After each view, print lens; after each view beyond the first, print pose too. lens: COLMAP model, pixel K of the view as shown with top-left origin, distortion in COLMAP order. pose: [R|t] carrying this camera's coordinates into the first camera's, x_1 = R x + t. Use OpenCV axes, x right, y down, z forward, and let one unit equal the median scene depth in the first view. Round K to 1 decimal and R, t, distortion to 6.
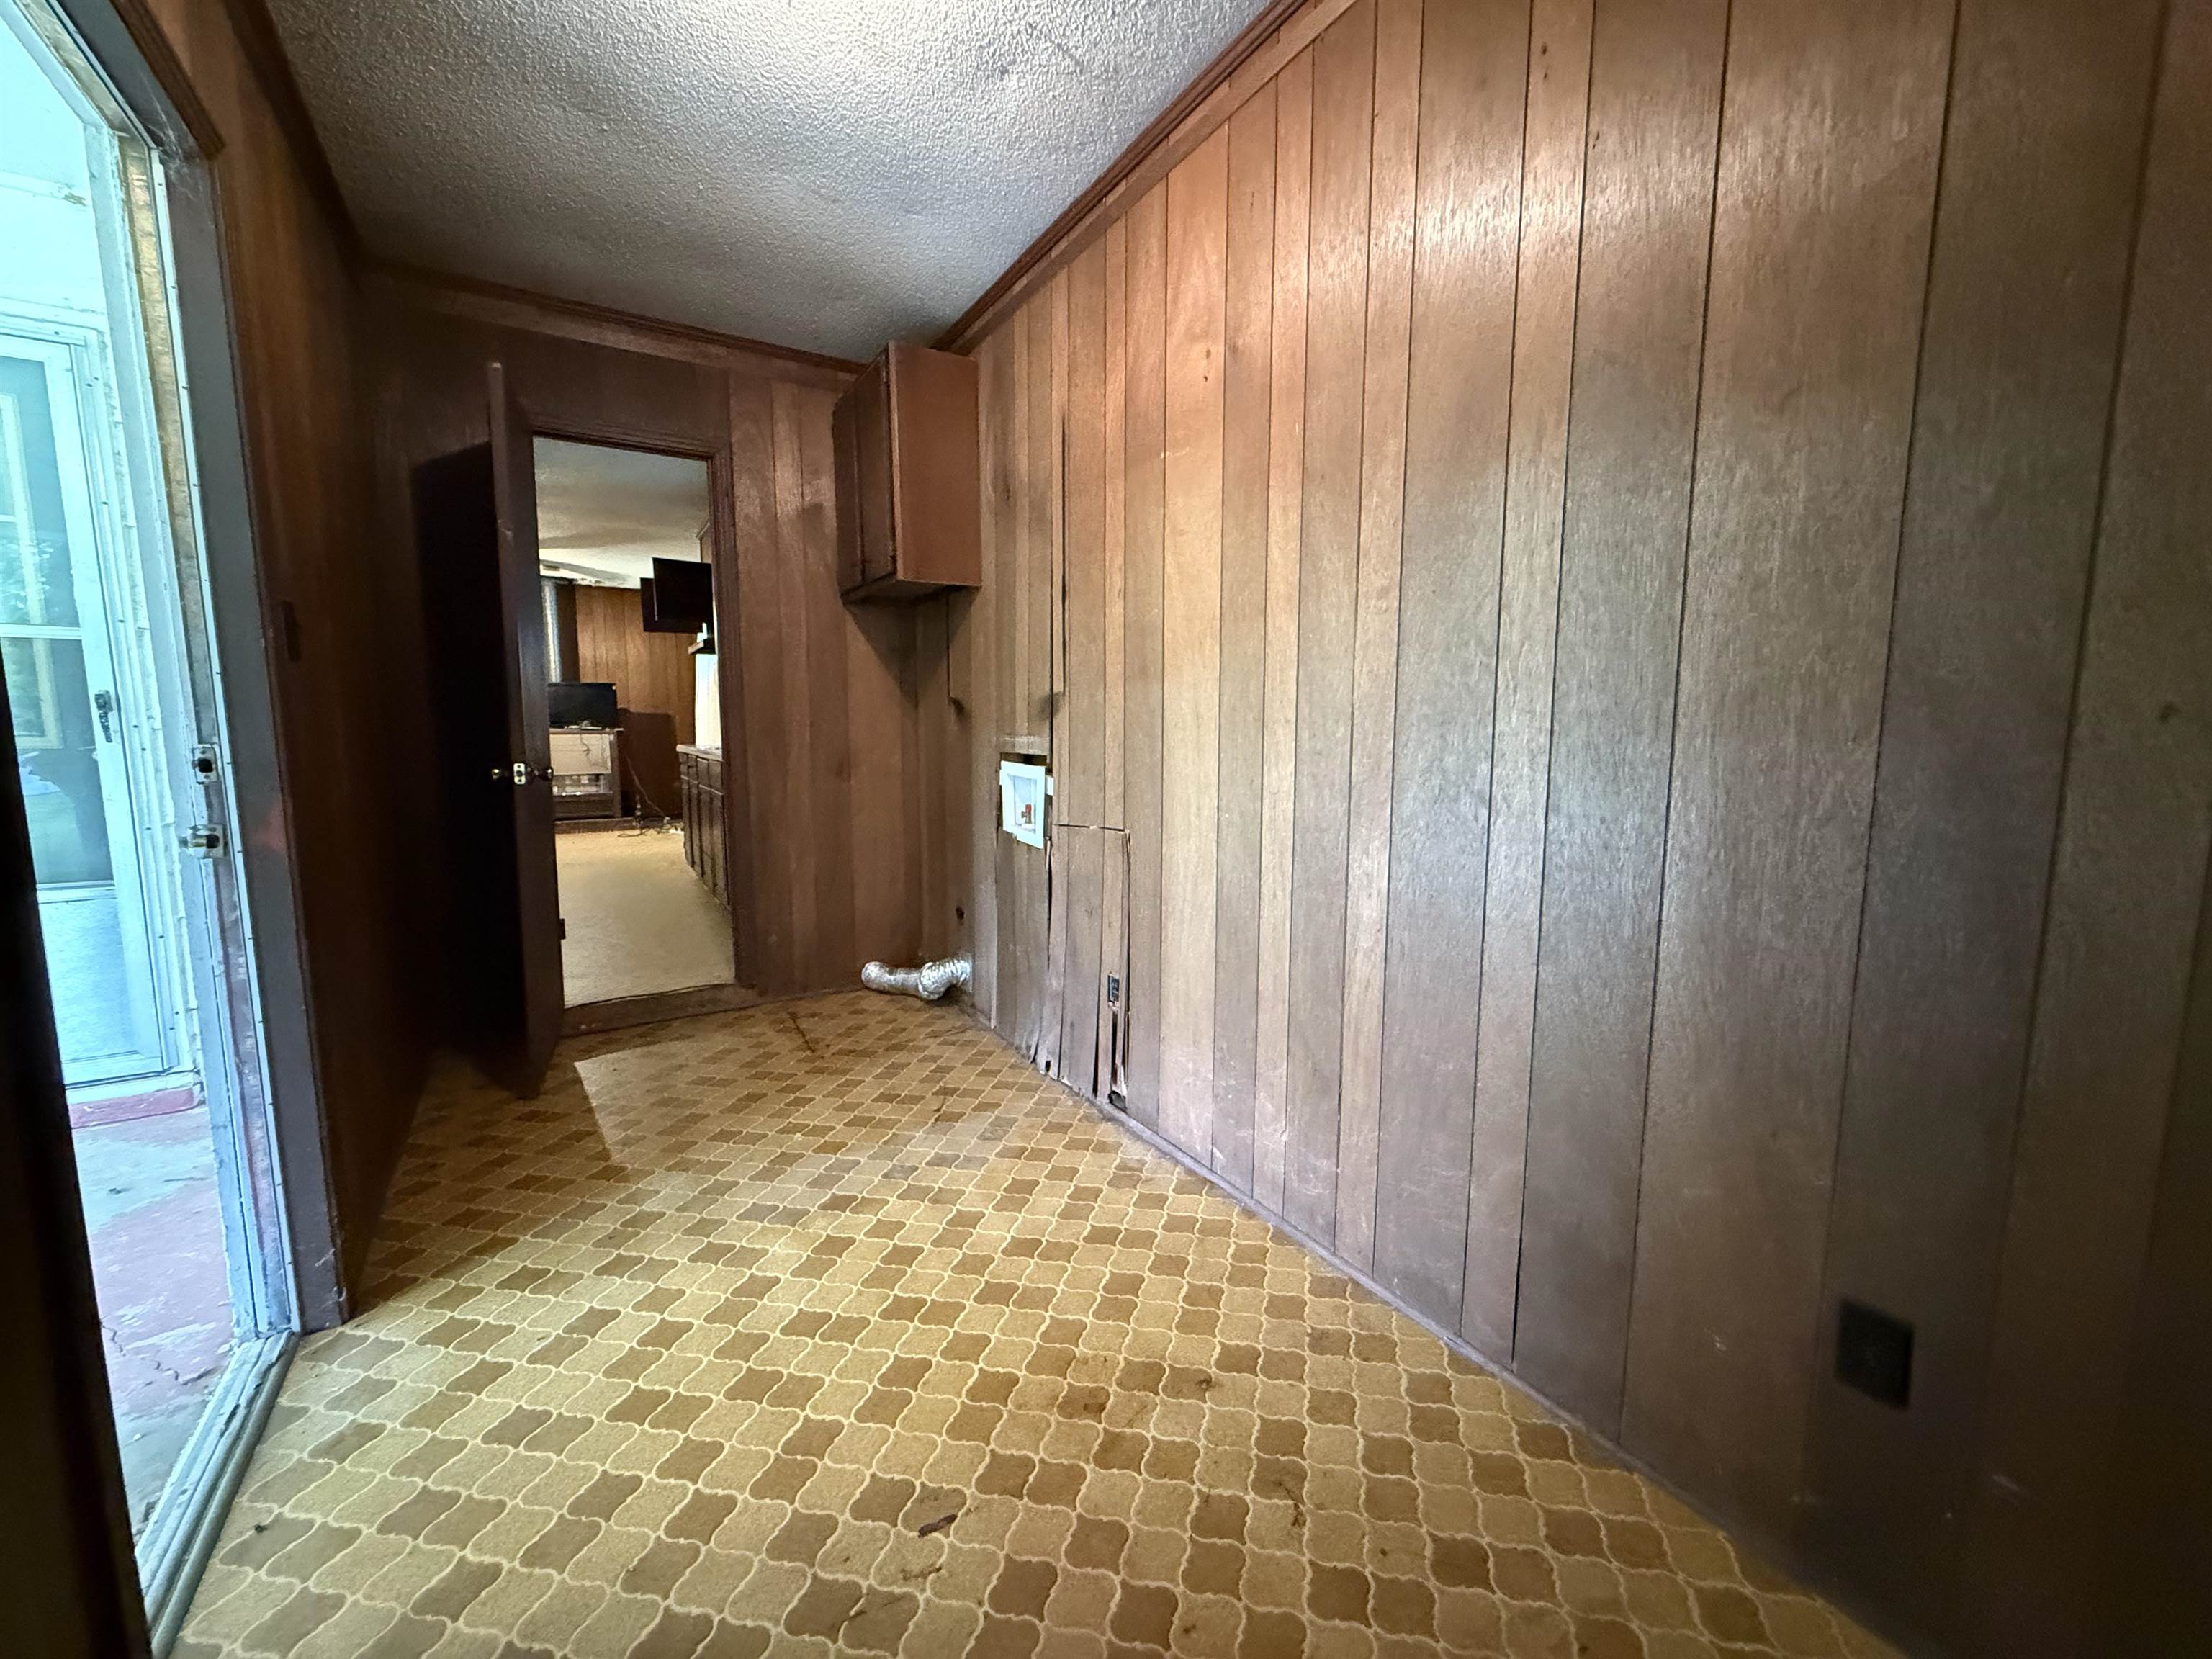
lens RADIAL K [[886.6, 0, 1110.9], [0, 886.6, 834.3], [0, 0, 1]] dist [-0.003056, -0.000310]
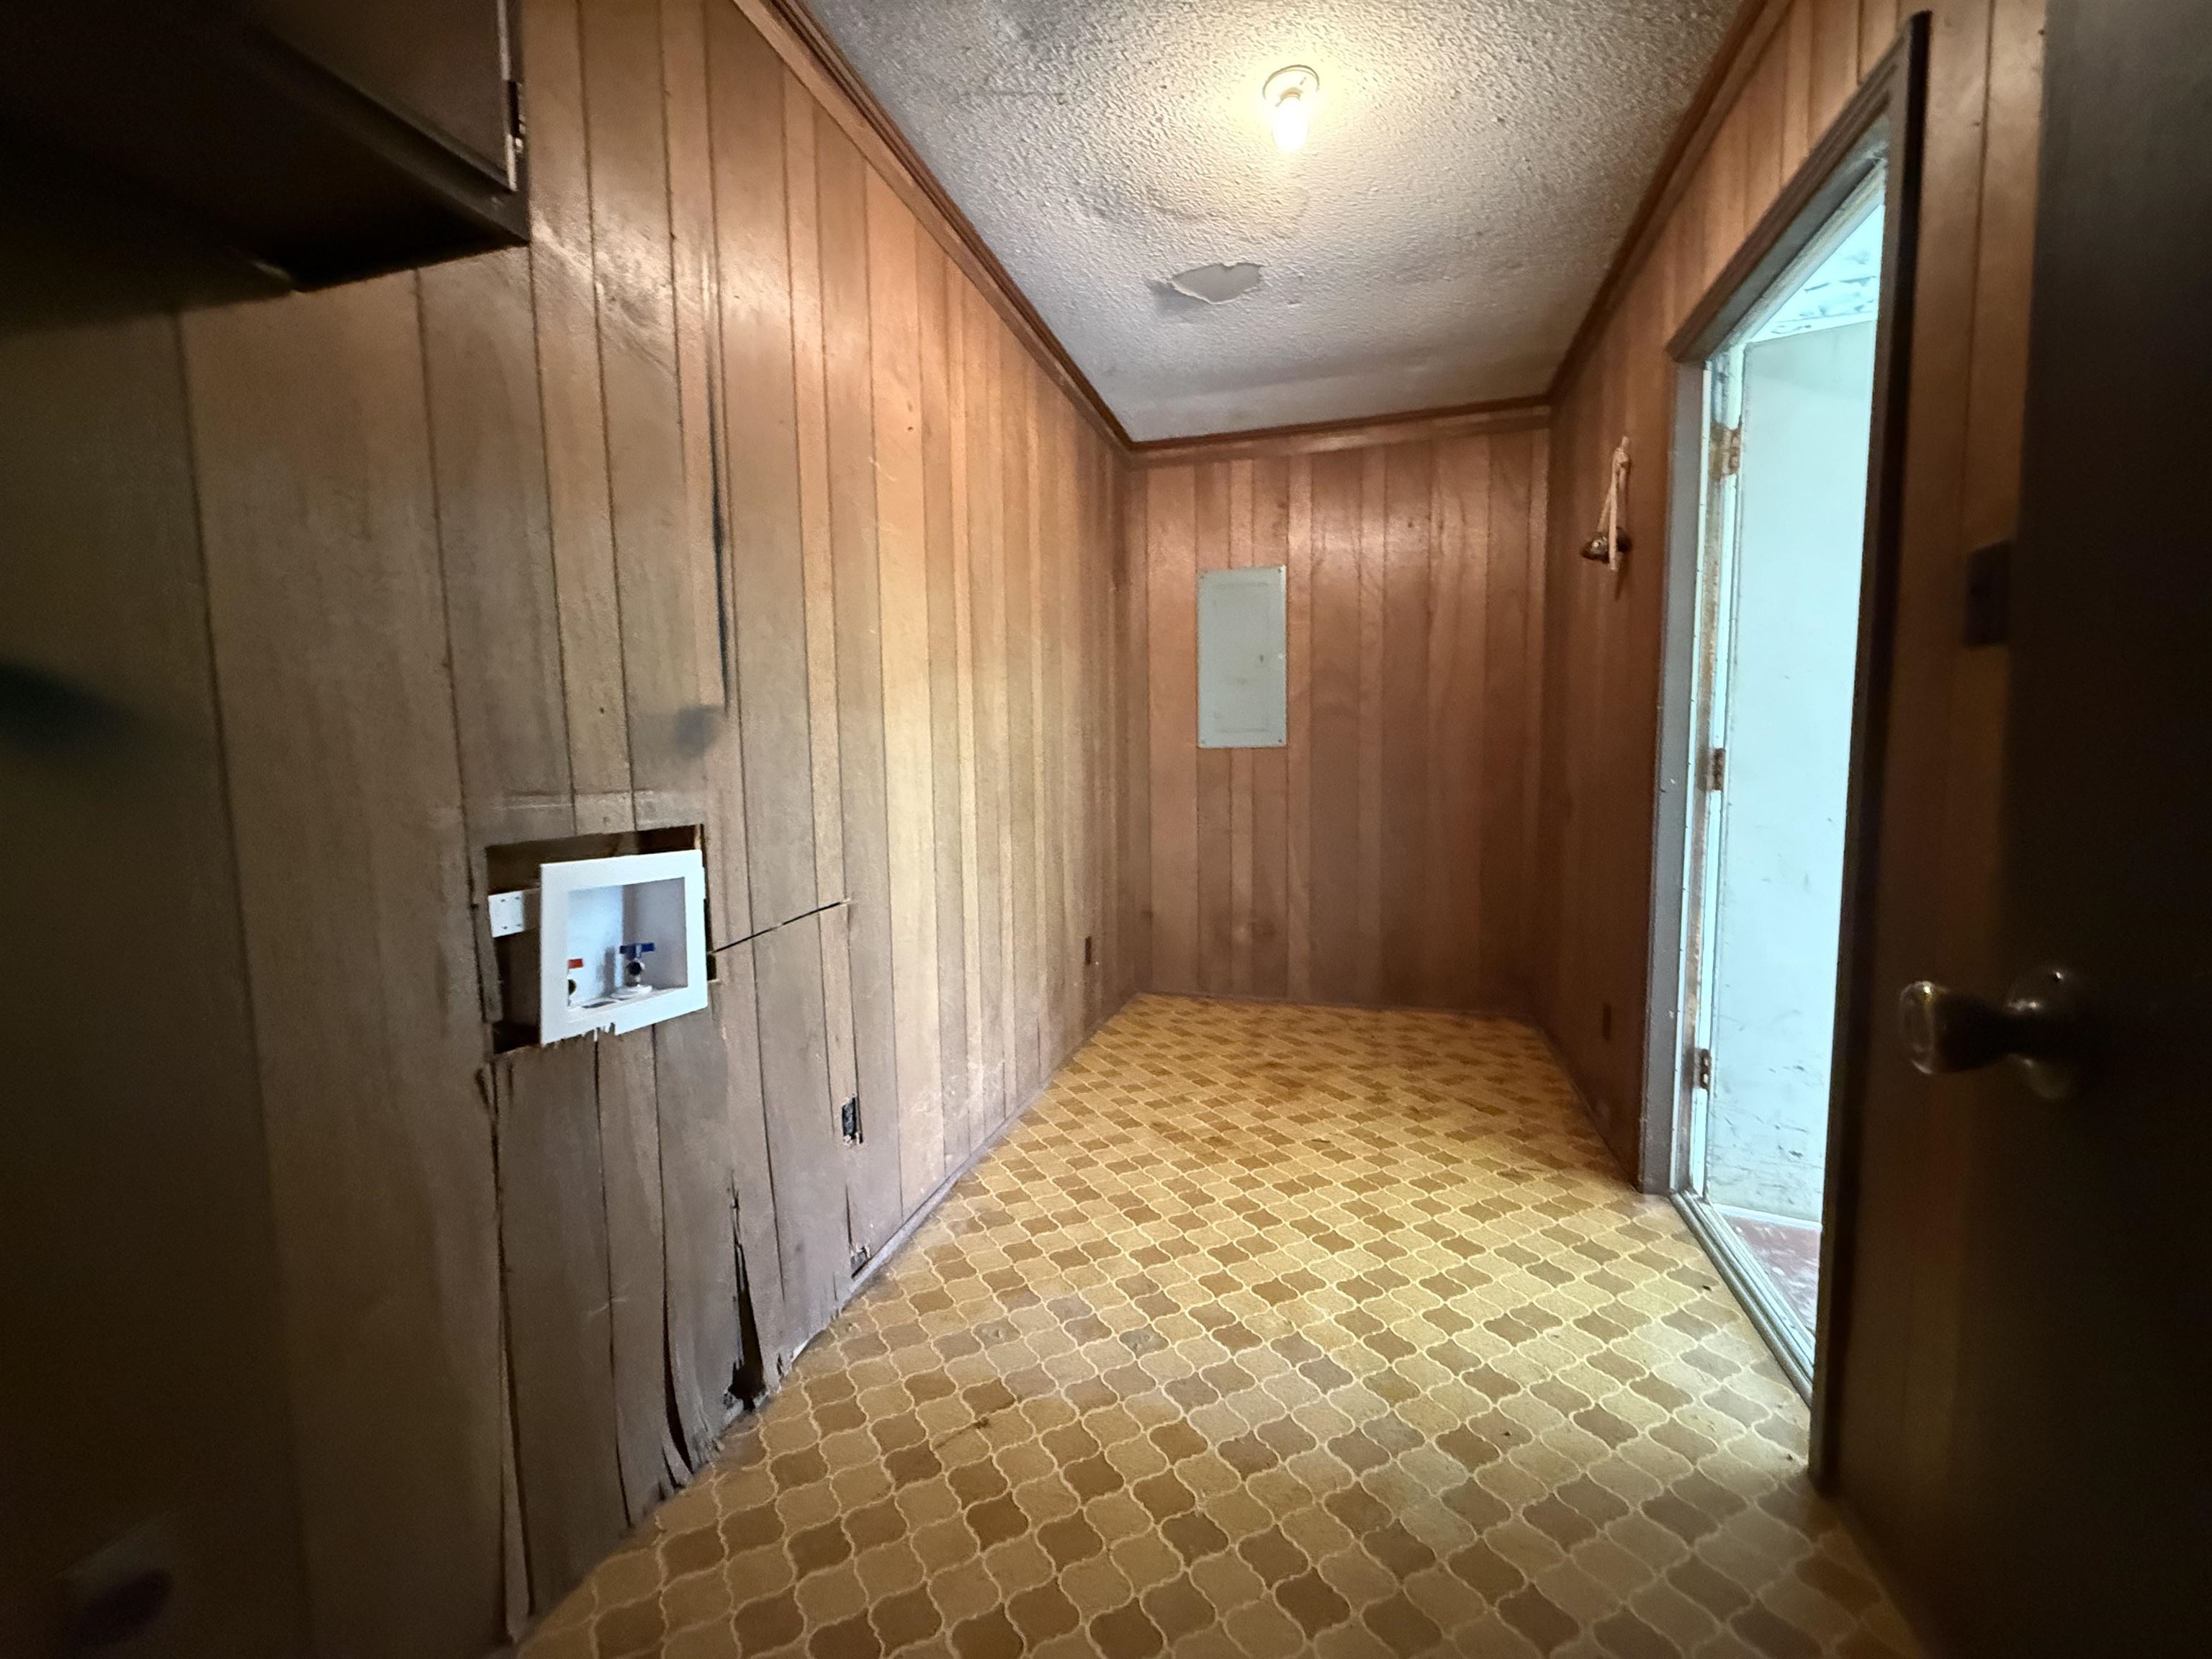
lens RADIAL K [[879.1, 0, 1100.7], [0, 879.1, 830.3], [0, 0, 1]] dist [-0.001313, 0.000498]
pose [[-0.658263, -0.055051, 0.750773, -0.817158], [0.104360, 0.981019, 0.163435, -0.193701], [-0.745519, 0.185934, -0.640023, 1.541511]]
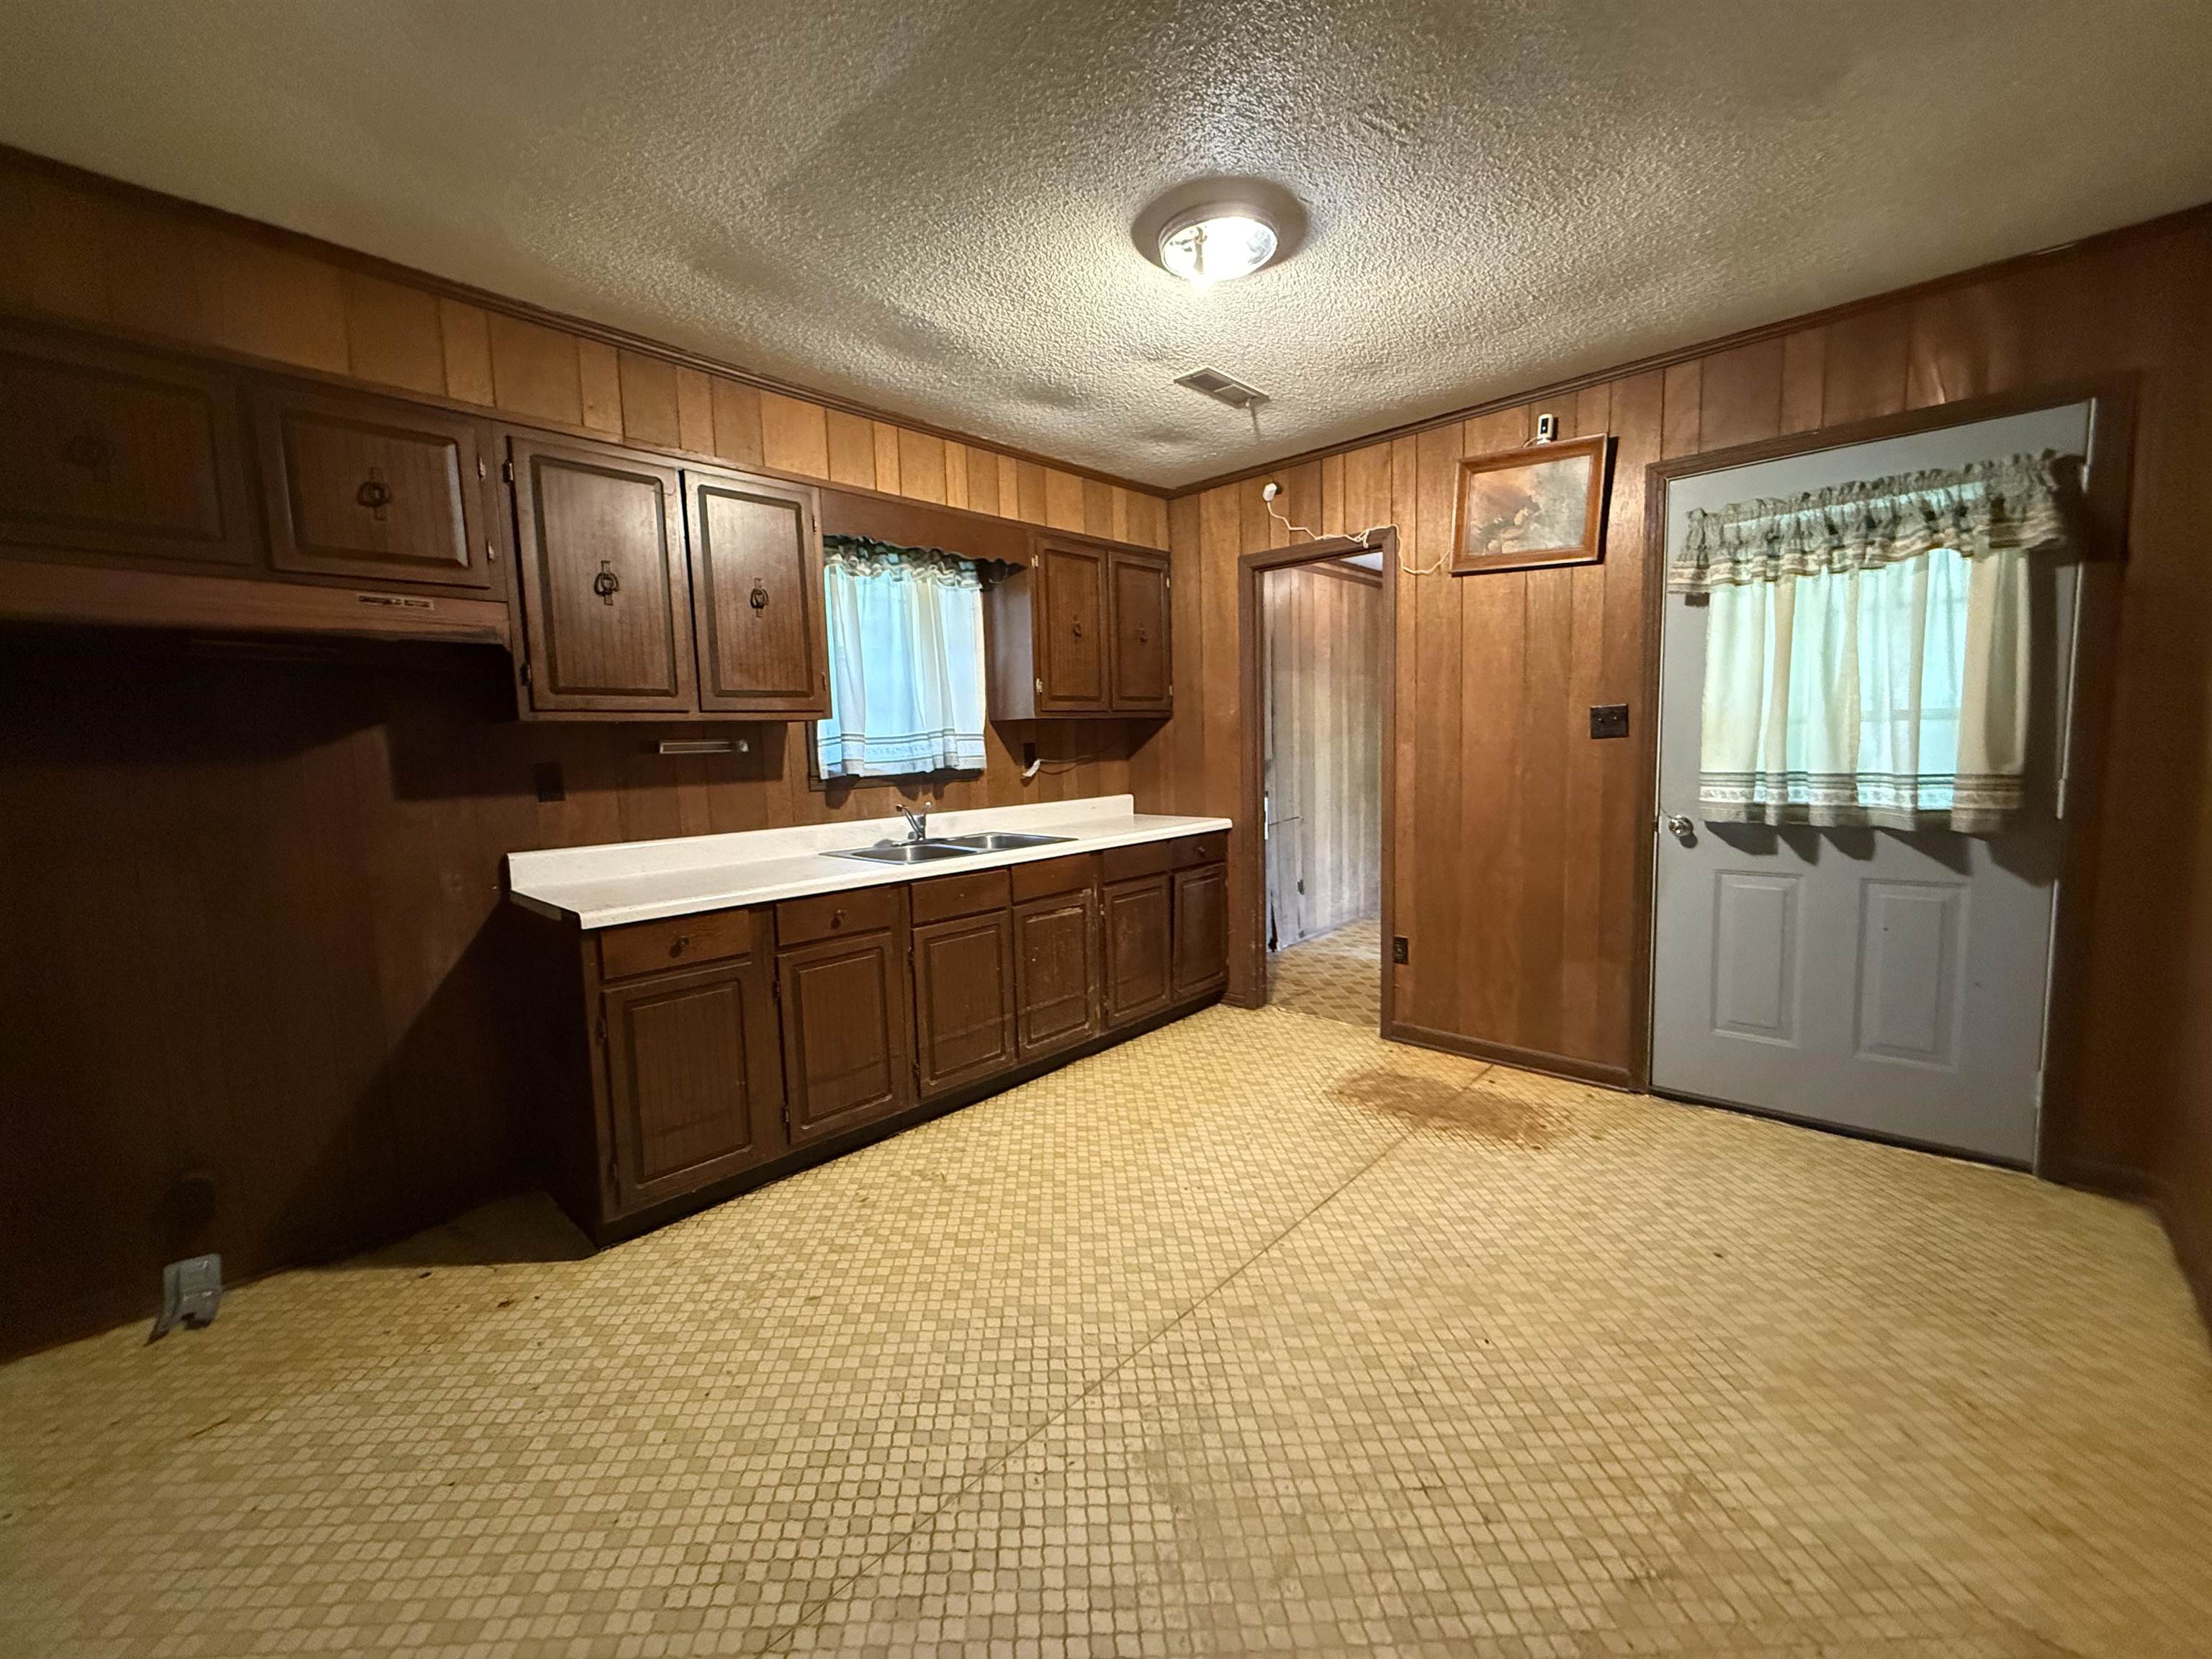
lens RADIAL K [[879.1, 0, 1100.7], [0, 879.1, 830.3], [0, 0, 1]] dist [-0.001313, 0.000498]
pose [[-0.262120, -0.089380, 0.960887, -2.504662], [0.147524, 0.980287, 0.131428, -0.423166], [-0.953693, 0.176204, -0.243767, 2.473565]]
